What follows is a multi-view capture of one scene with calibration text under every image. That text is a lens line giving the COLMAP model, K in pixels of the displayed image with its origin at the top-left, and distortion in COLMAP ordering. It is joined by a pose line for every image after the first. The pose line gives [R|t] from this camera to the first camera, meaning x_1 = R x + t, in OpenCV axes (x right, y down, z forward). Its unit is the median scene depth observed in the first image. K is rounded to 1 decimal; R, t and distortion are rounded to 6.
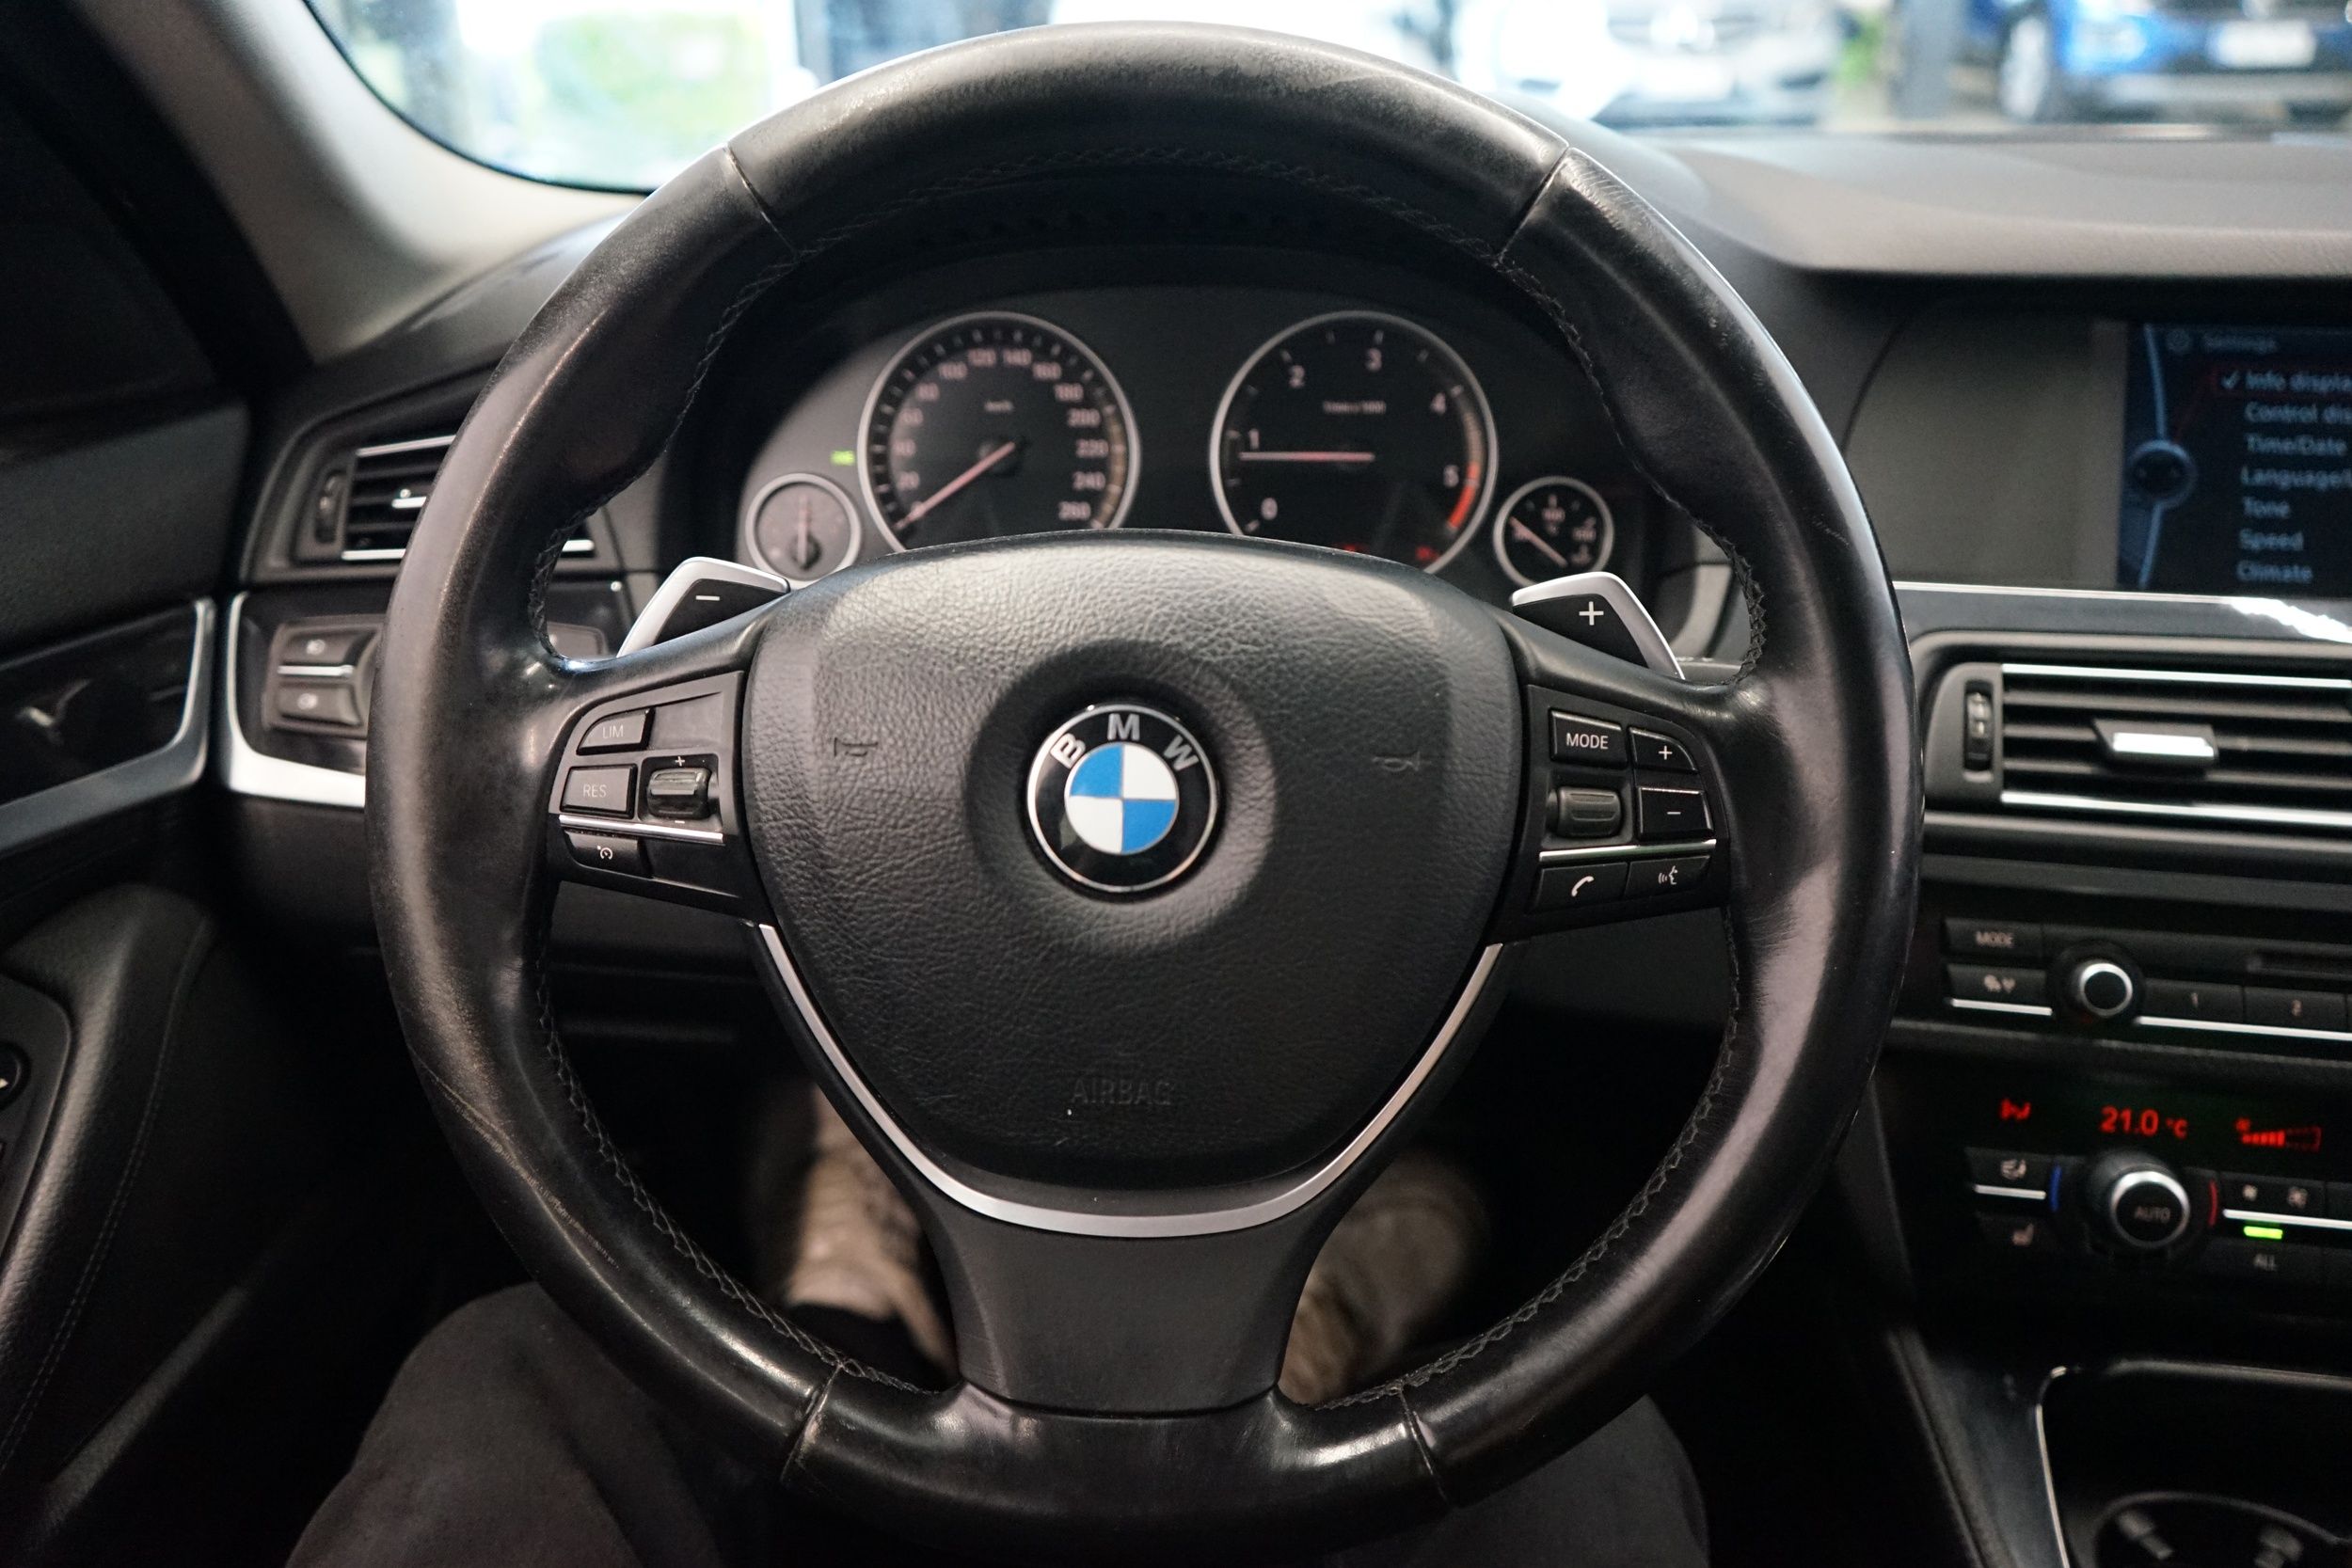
lens RADIAL K [[1917.0, 0, 1176.0], [0, 1917.0, 784.0], [0, 0, 1]] dist [-0.006089, -0.036785]
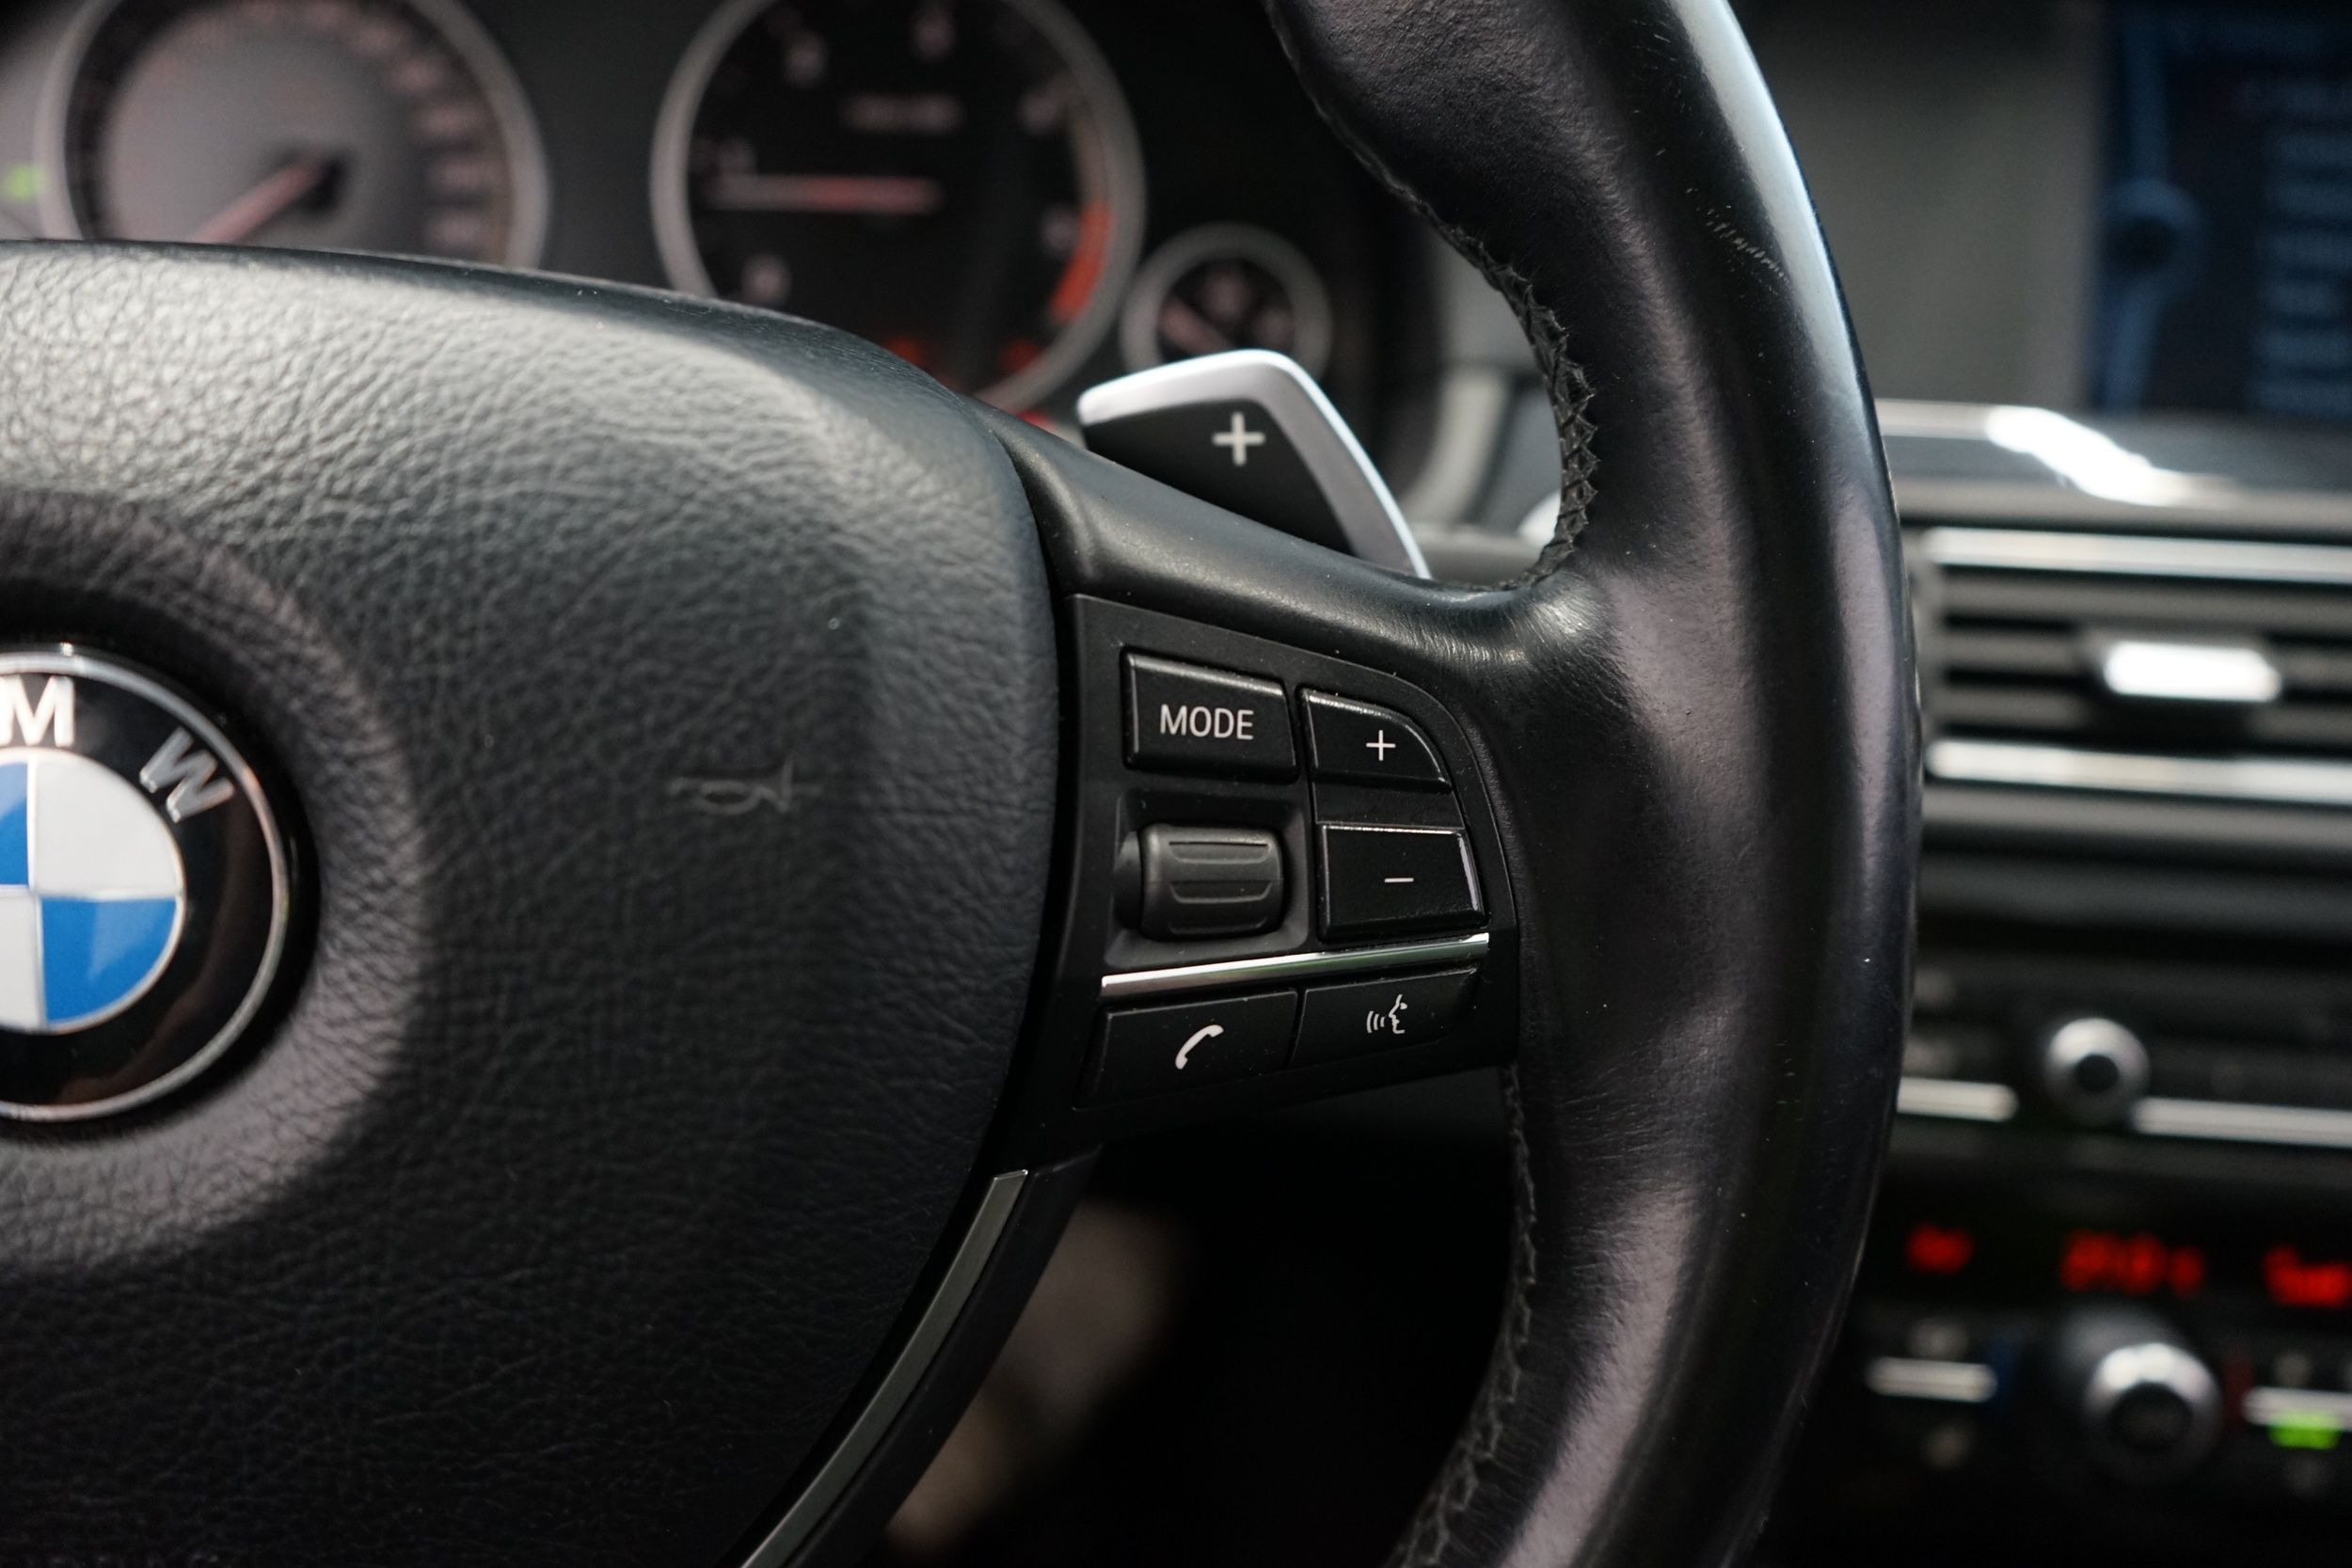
lens RADIAL K [[1917.0, 0, 1176.0], [0, 1917.0, 784.0], [0, 0, 1]] dist [-0.006089, -0.036785]
pose [[0.992170, -0.016275, 0.123830, 0.152038], [0.007520, 0.997459, 0.070840, -0.039441], [-0.124668, -0.069354, 0.989772, 0.560803]]
